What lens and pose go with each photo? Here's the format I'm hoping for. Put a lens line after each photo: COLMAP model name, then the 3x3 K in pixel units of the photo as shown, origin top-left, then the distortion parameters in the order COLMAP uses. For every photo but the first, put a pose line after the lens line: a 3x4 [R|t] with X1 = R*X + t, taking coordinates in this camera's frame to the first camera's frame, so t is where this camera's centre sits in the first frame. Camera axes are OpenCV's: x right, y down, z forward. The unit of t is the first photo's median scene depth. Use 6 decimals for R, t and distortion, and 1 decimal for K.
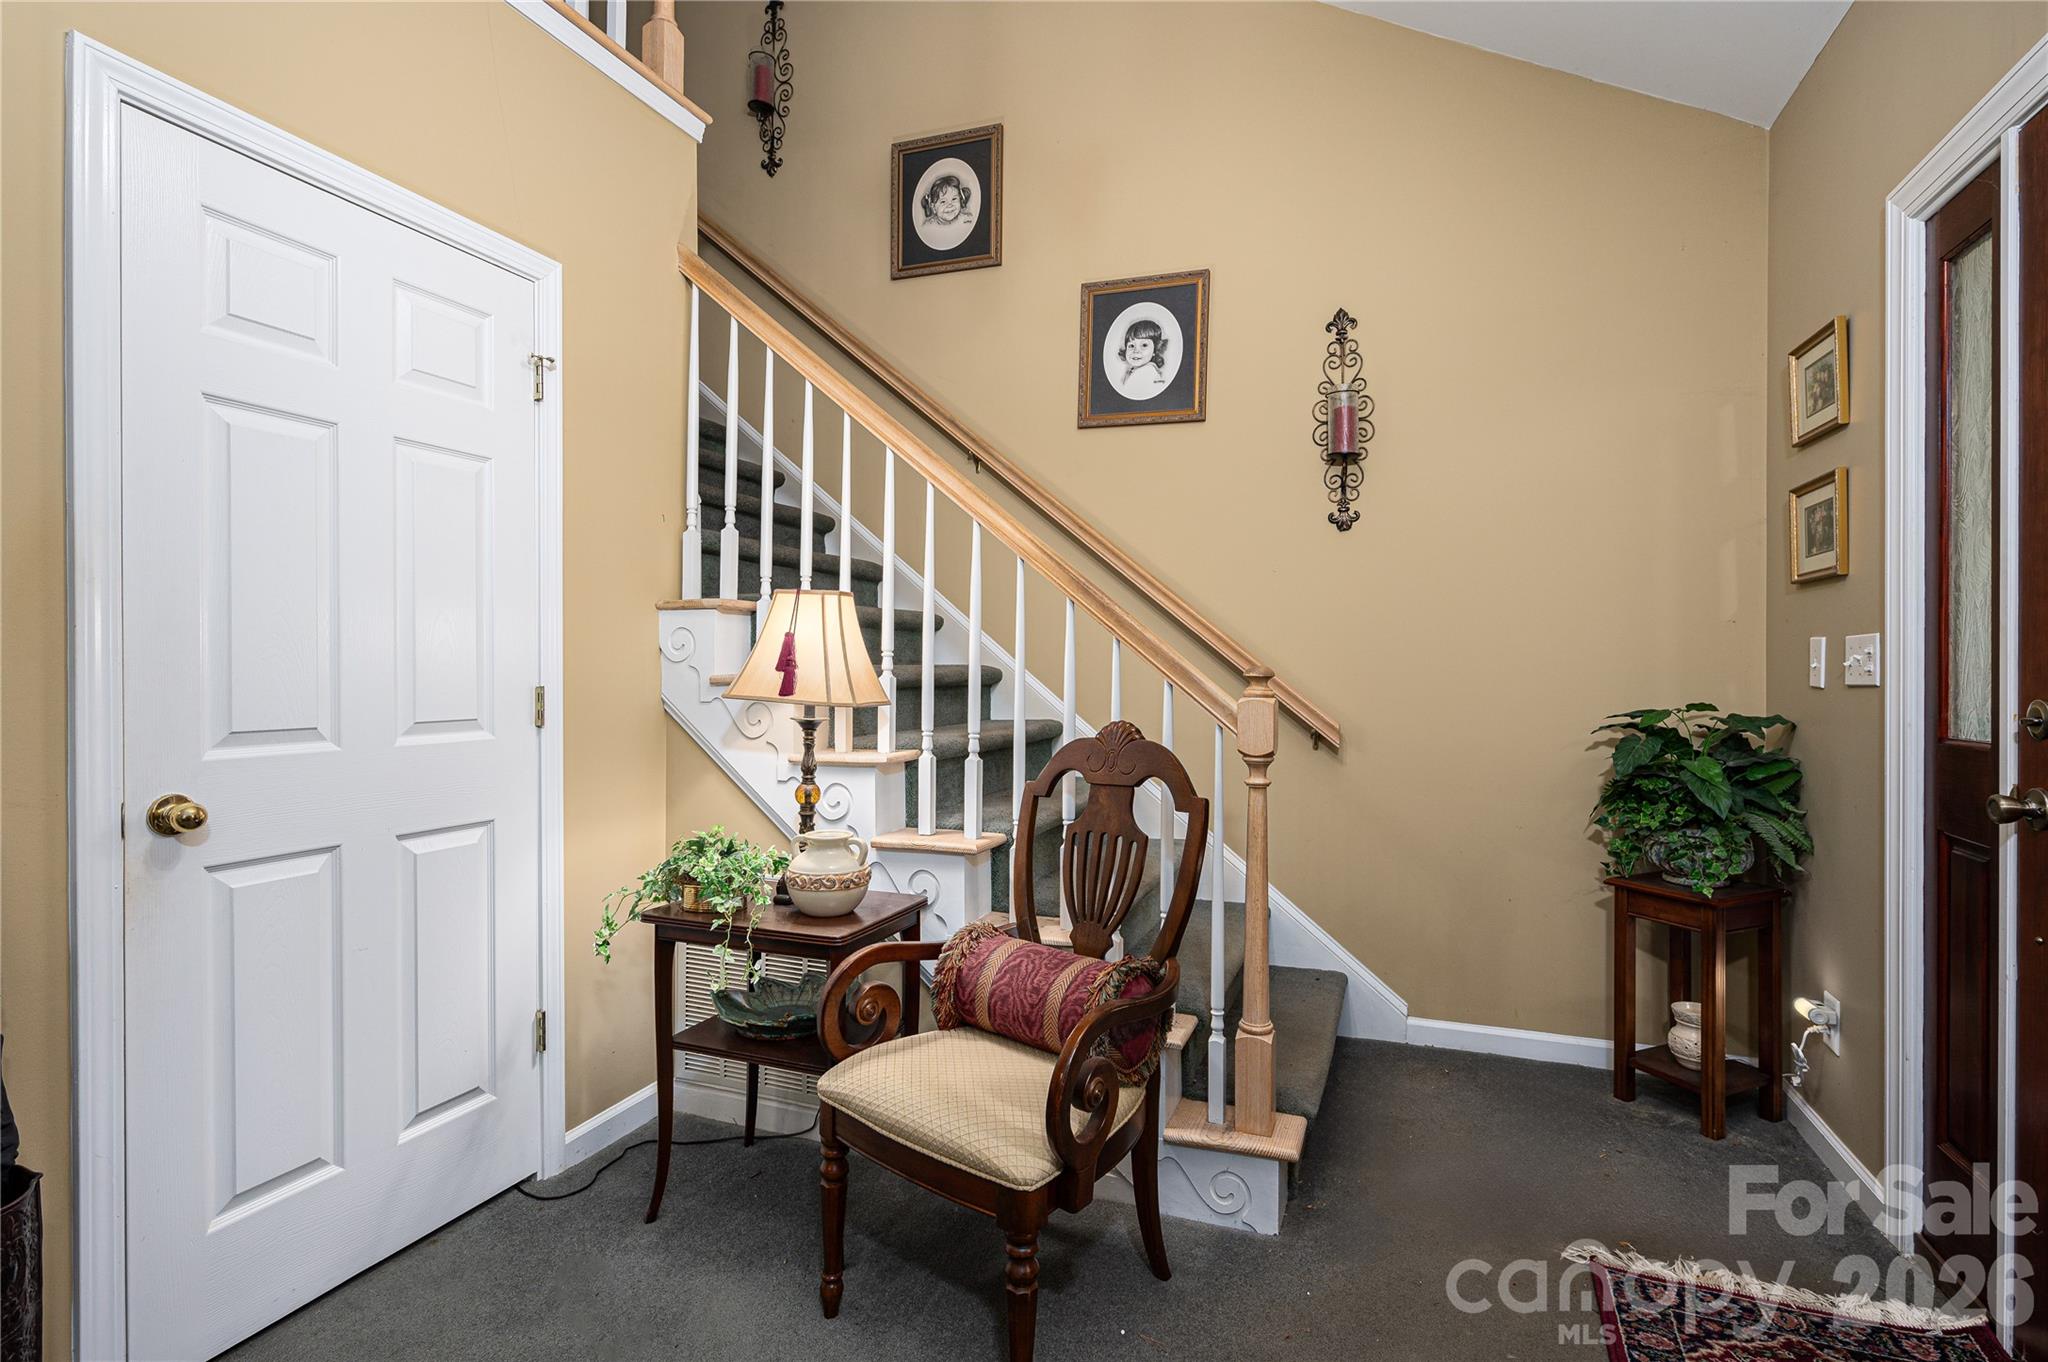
lens RADIAL K [[949.6, 0, 1030.2], [0, 949.6, 670.7], [0, 0, 1]] dist [-0.019618, -0.001001]
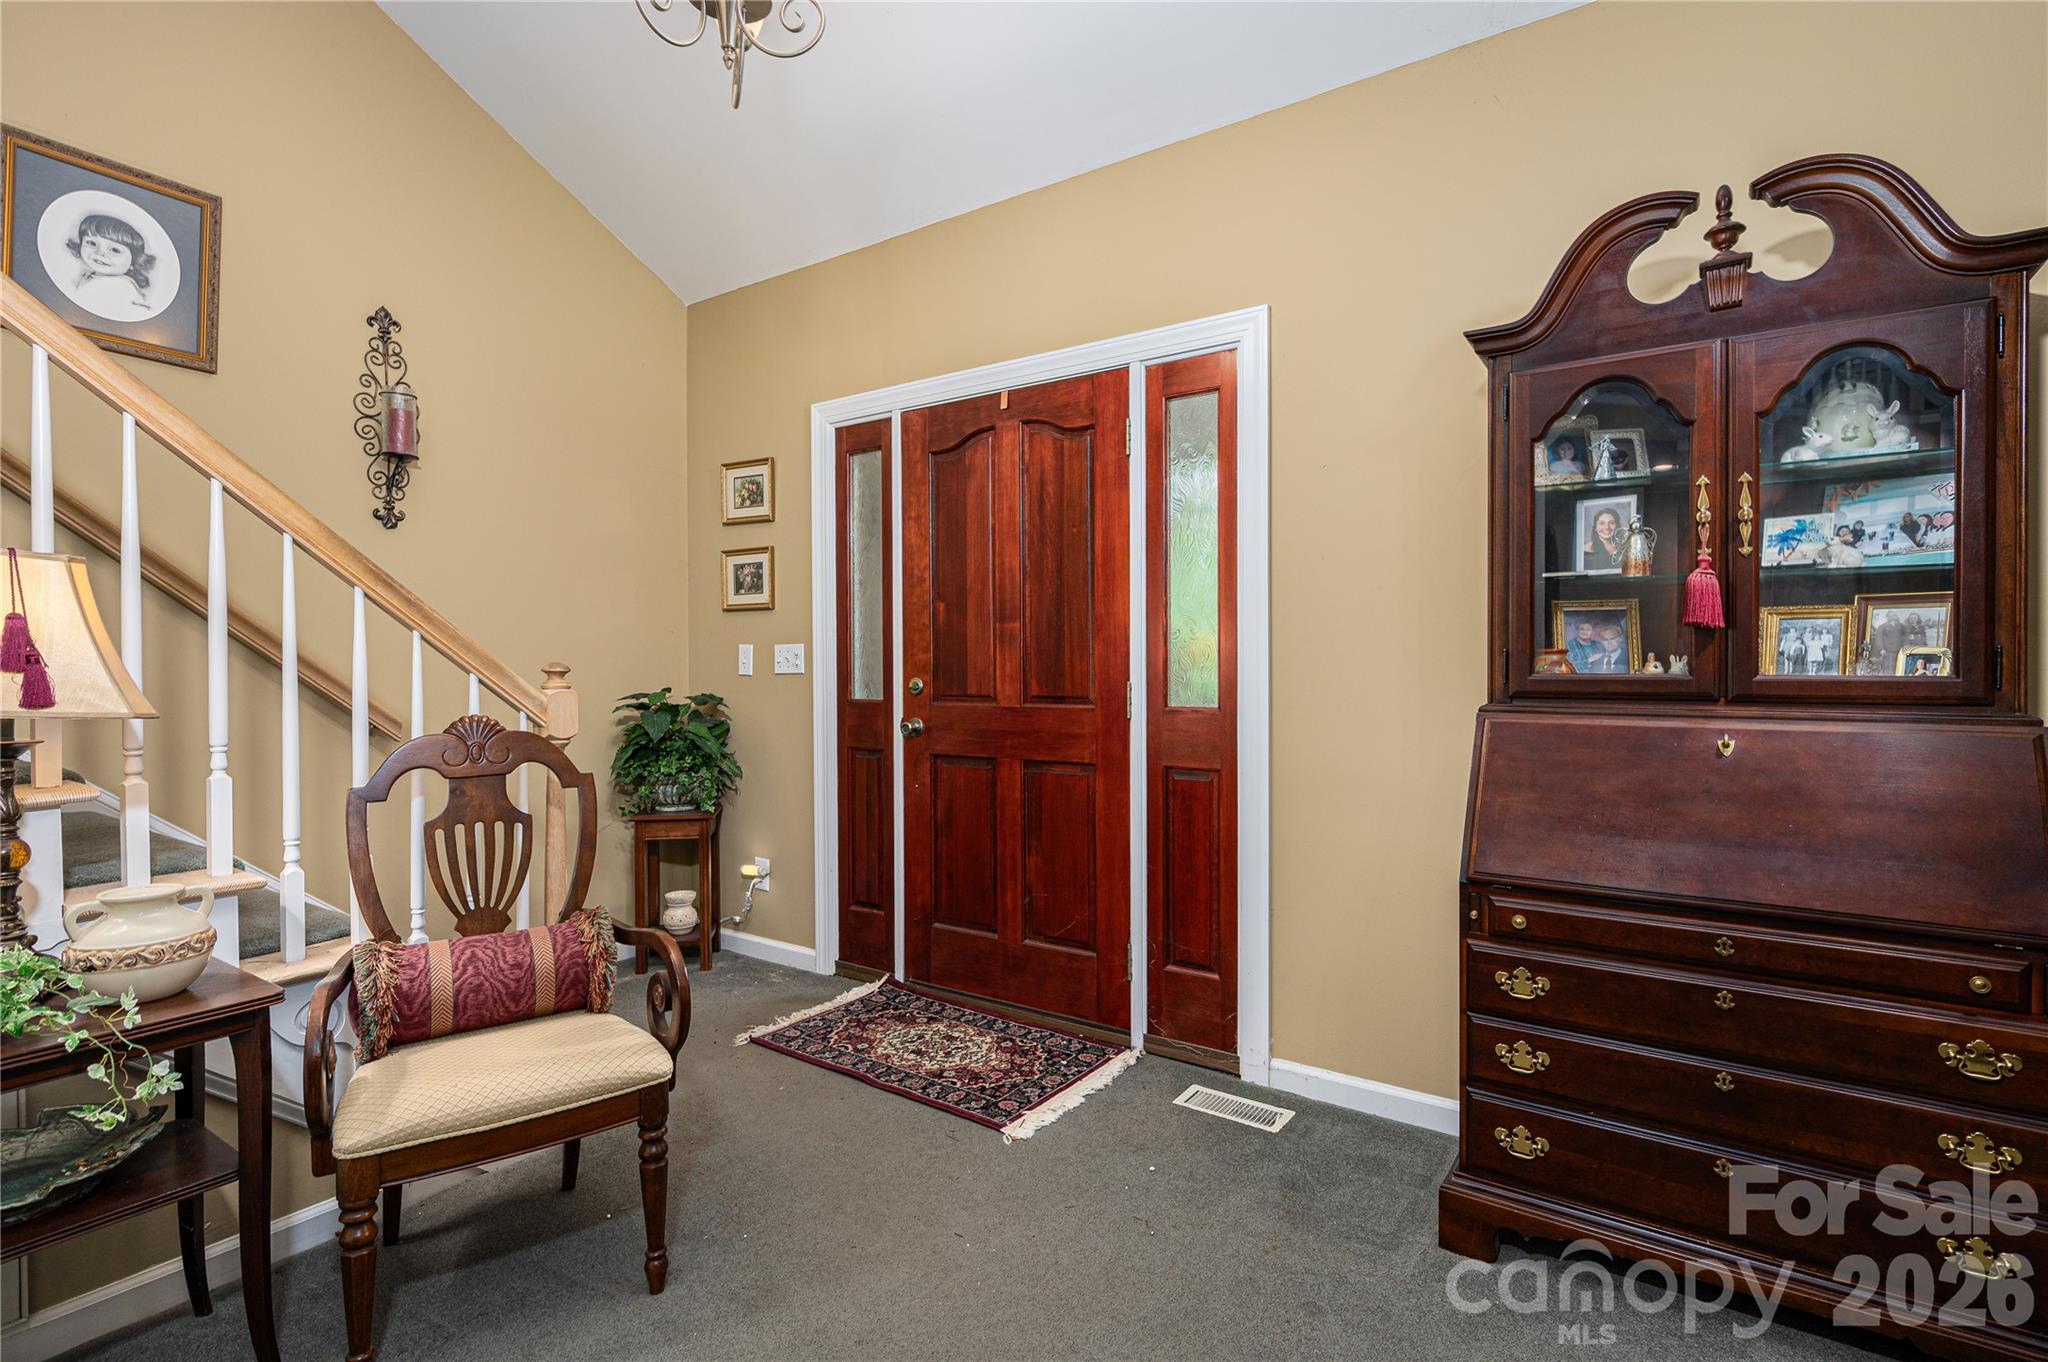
lens RADIAL K [[949.6, 0, 1026.7], [0, 949.6, 678.1], [0, 0, 1]] dist [-0.019618, -0.001001]
pose [[0.222851, -0.017693, 0.974692, -0.512316], [0.004299, 0.999843, 0.017167, -0.002551], [-0.974843, 0.000364, 0.222892, 0.113487]]
